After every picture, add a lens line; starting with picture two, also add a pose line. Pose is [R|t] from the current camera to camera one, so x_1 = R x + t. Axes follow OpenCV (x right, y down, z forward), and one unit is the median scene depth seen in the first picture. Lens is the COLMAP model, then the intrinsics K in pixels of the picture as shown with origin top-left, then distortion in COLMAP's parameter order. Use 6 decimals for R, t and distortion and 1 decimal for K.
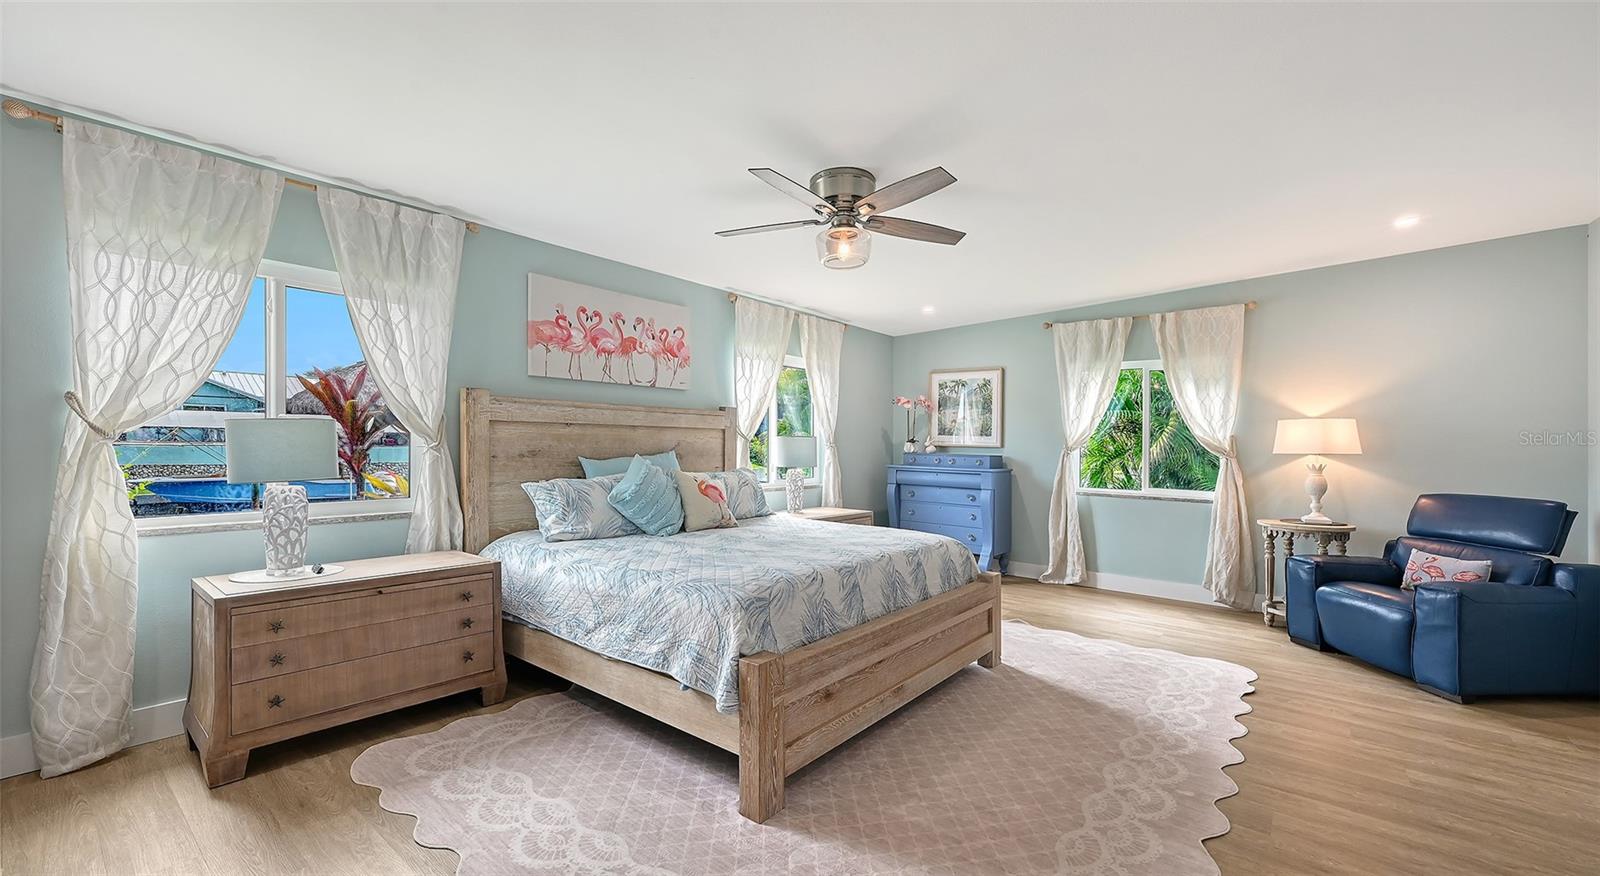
lens RADIAL K [[621.5, 0, 817.6], [0, 621.5, 473.7], [0, 0, 1]] dist [0.000110, 0.000077]
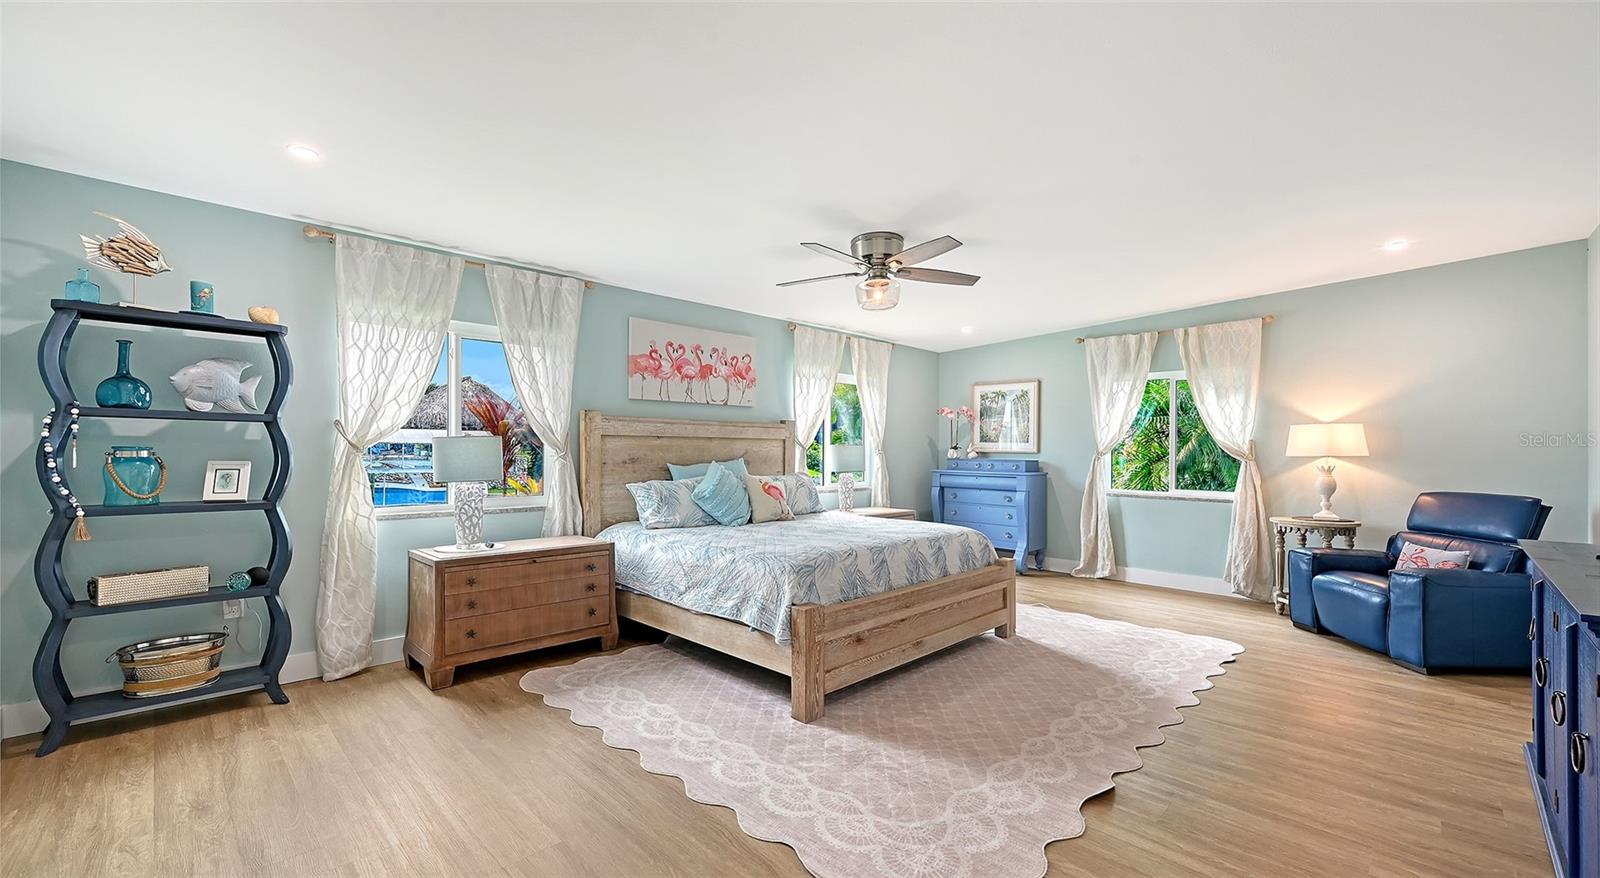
lens RADIAL K [[645.8, 0, 831.7], [0, 645.8, 442.5], [0, 0, 1]] dist [0.000874, 0.000063]
pose [[0.996506, -0.010000, -0.082920, 0.054853], [0.004873, 0.998076, -0.061810, 0.014518], [0.083379, 0.061190, 0.994638, -0.285324]]
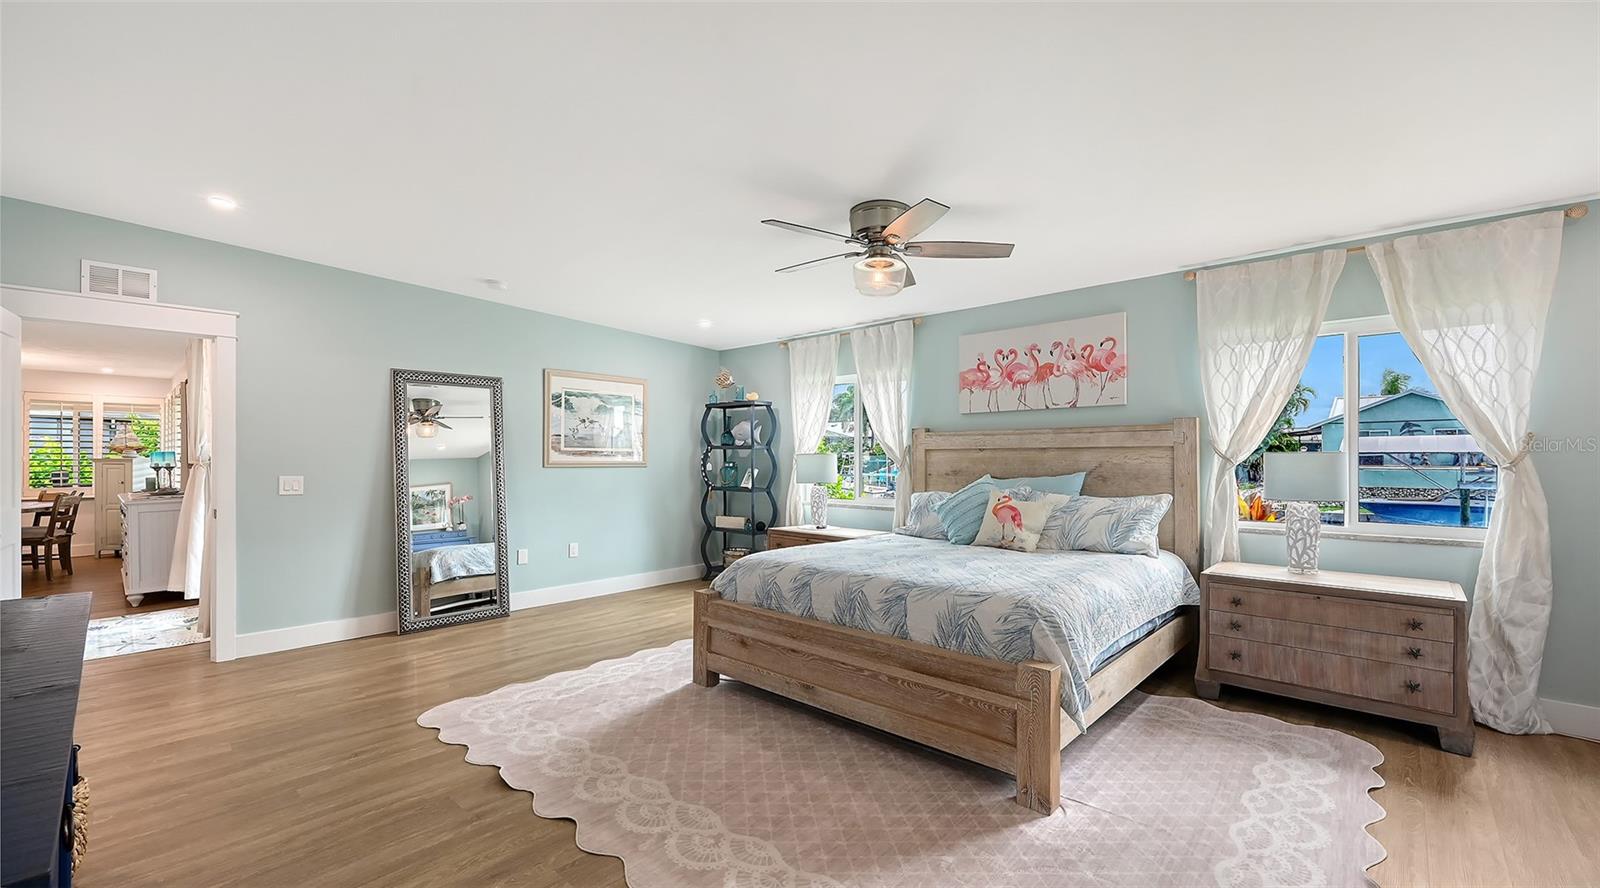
lens RADIAL K [[652.6, 0, 800.1], [0, 652.6, 452.4], [0, 0, 1]] dist [-0.001439, -0.000162]
pose [[-0.079740, -0.024234, -0.996521, 1.062384], [-0.048685, 0.998606, -0.020390, -0.035414], [0.995626, 0.046889, -0.080808, 0.880345]]
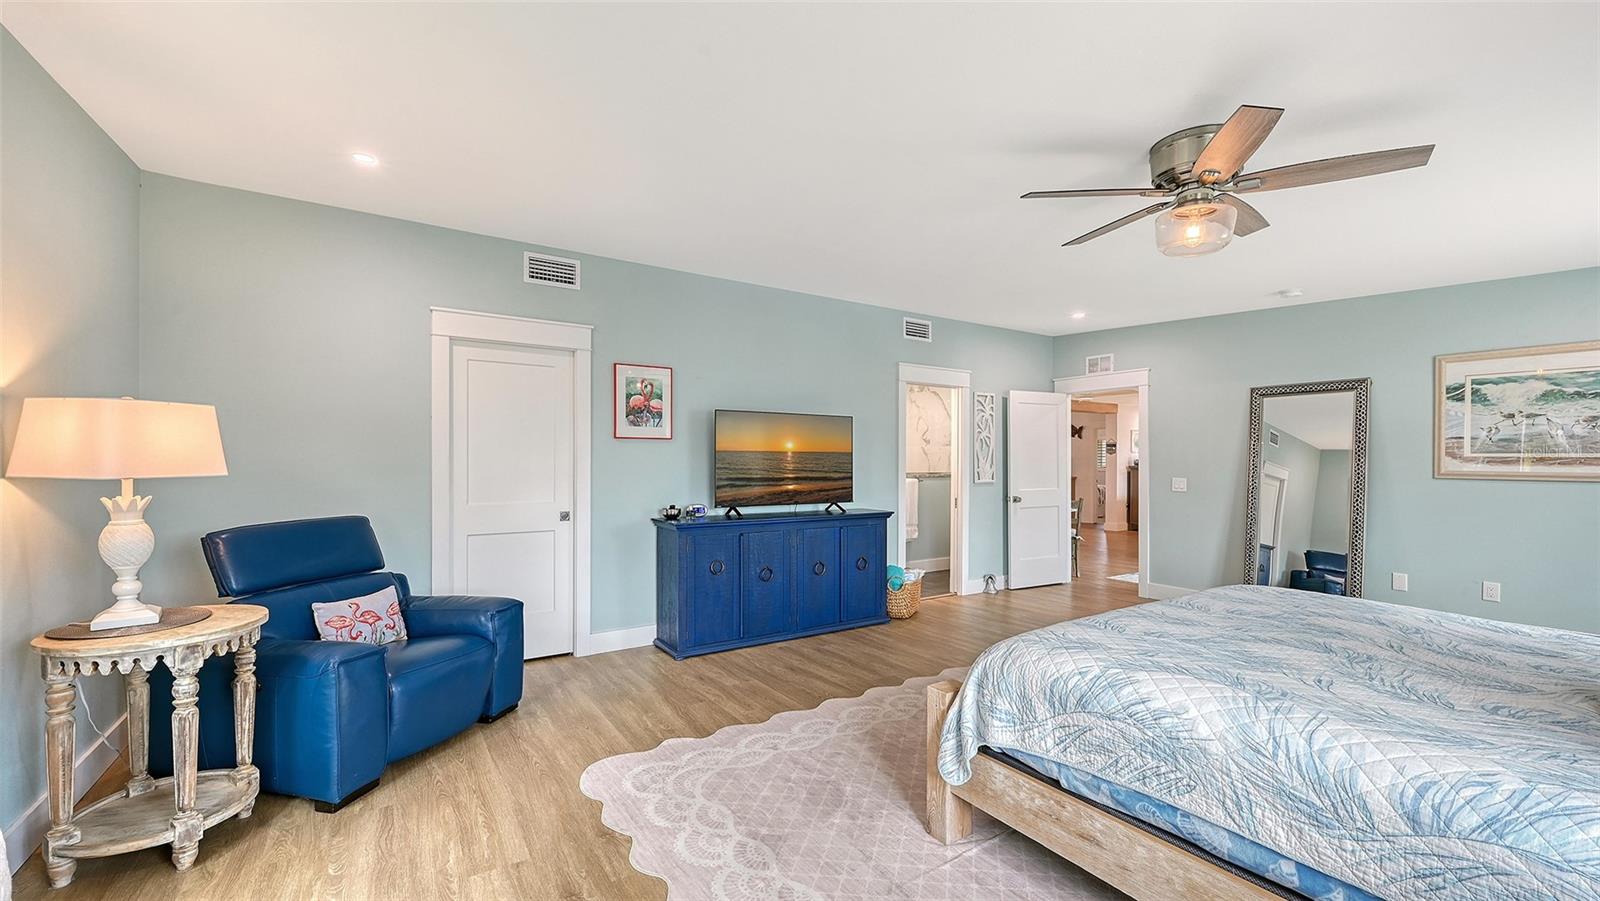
lens RADIAL K [[640.6, 0, 803.8], [0, 640.6, 459.1], [0, 0, 1]] dist [0.000225, 0.000028]
pose [[-0.946508, -0.022517, 0.321895, 0.240507], [-0.006686, 0.998717, 0.050202, -0.098597], [-0.322612, 0.045364, -0.945444, 1.801261]]
